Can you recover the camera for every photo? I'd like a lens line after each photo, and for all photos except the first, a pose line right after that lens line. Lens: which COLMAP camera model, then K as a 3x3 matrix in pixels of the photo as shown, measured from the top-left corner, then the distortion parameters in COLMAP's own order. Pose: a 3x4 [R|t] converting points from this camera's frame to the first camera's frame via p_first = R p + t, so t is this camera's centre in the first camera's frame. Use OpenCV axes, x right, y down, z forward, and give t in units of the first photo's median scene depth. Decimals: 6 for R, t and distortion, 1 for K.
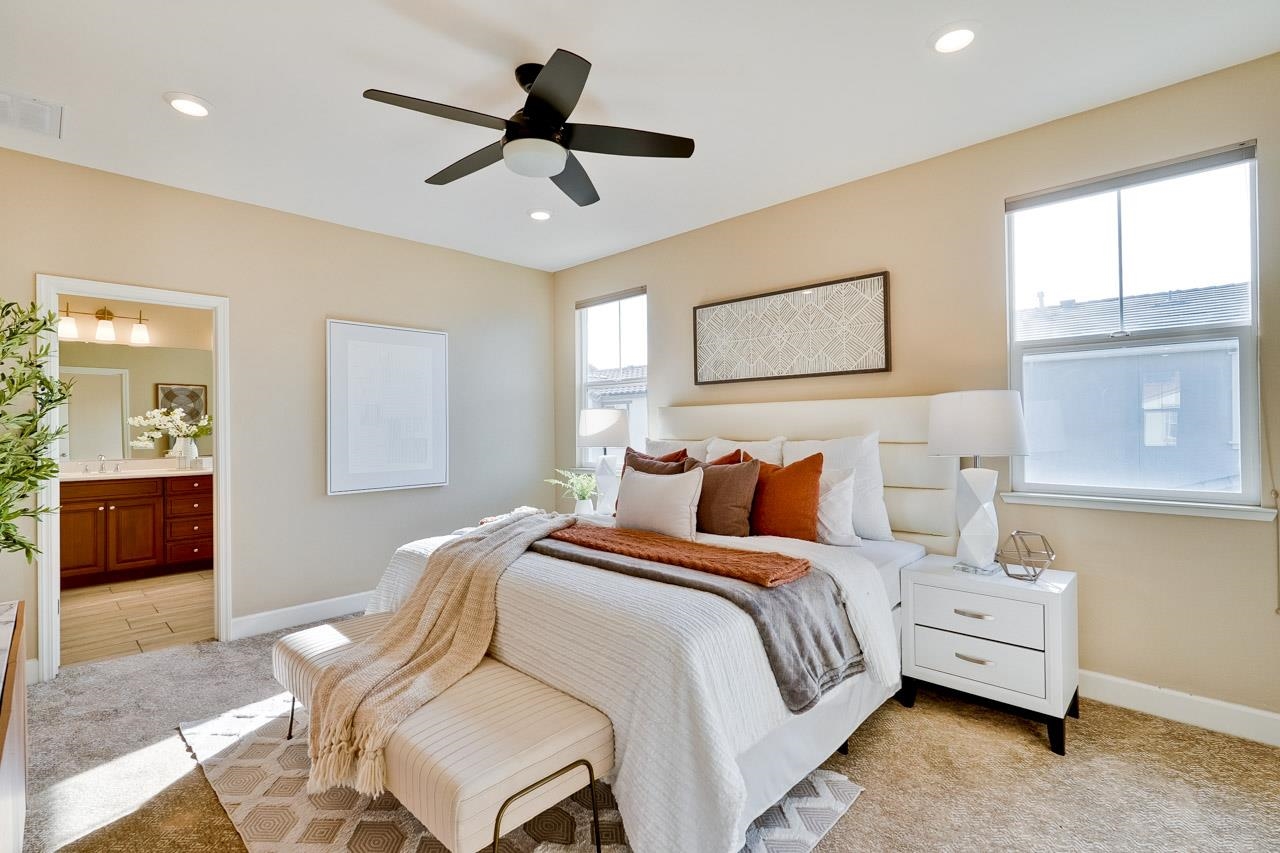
lens RADIAL K [[584.4, 0, 631.4], [0, 584.4, 434.4], [0, 0, 1]] dist [-0.001616, 0.000747]
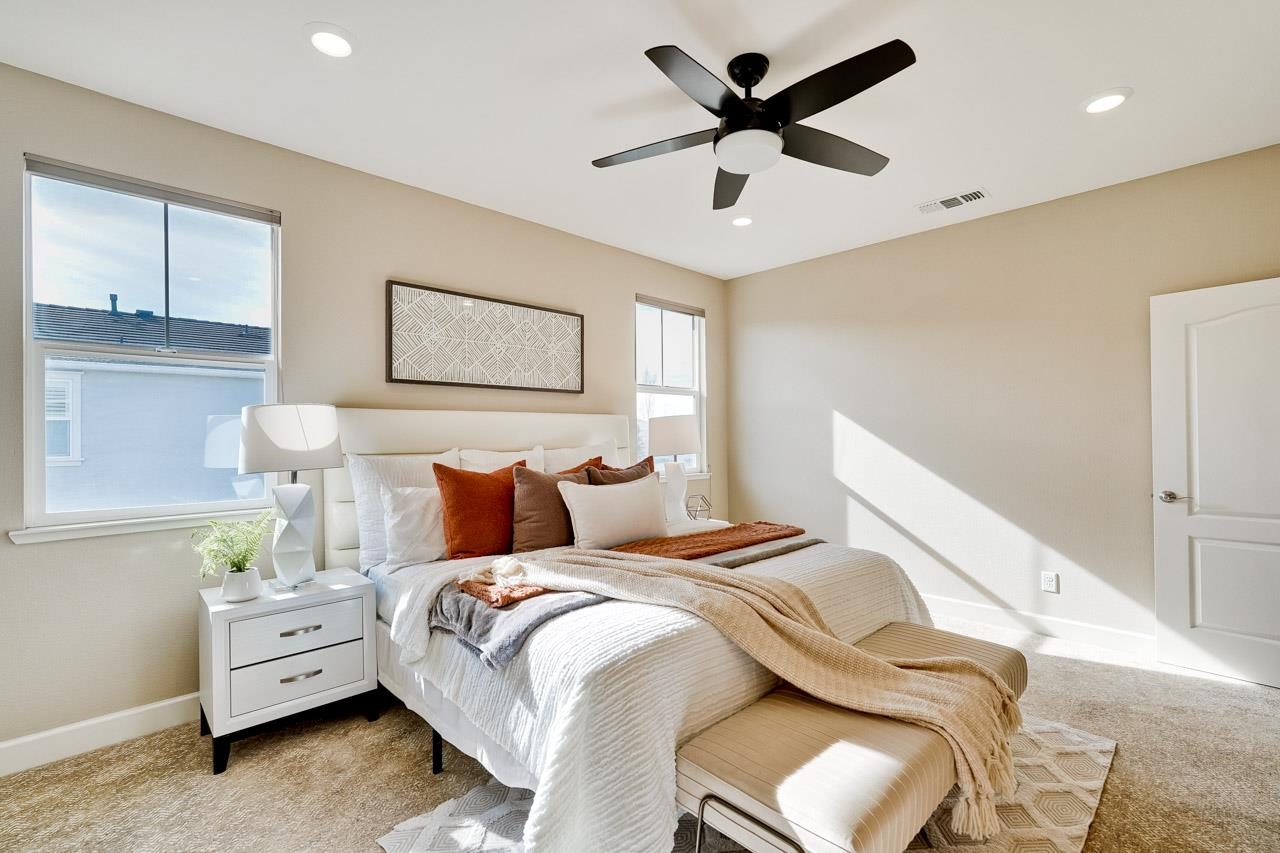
lens RADIAL K [[584.4, 0, 631.4], [0, 584.4, 434.4], [0, 0, 1]] dist [-0.001616, 0.000747]
pose [[0.044085, 0.013666, 0.998934, -0.787019], [0.018310, 0.999727, -0.014485, 0.001599], [-0.998860, 0.018930, 0.043823, 0.800893]]
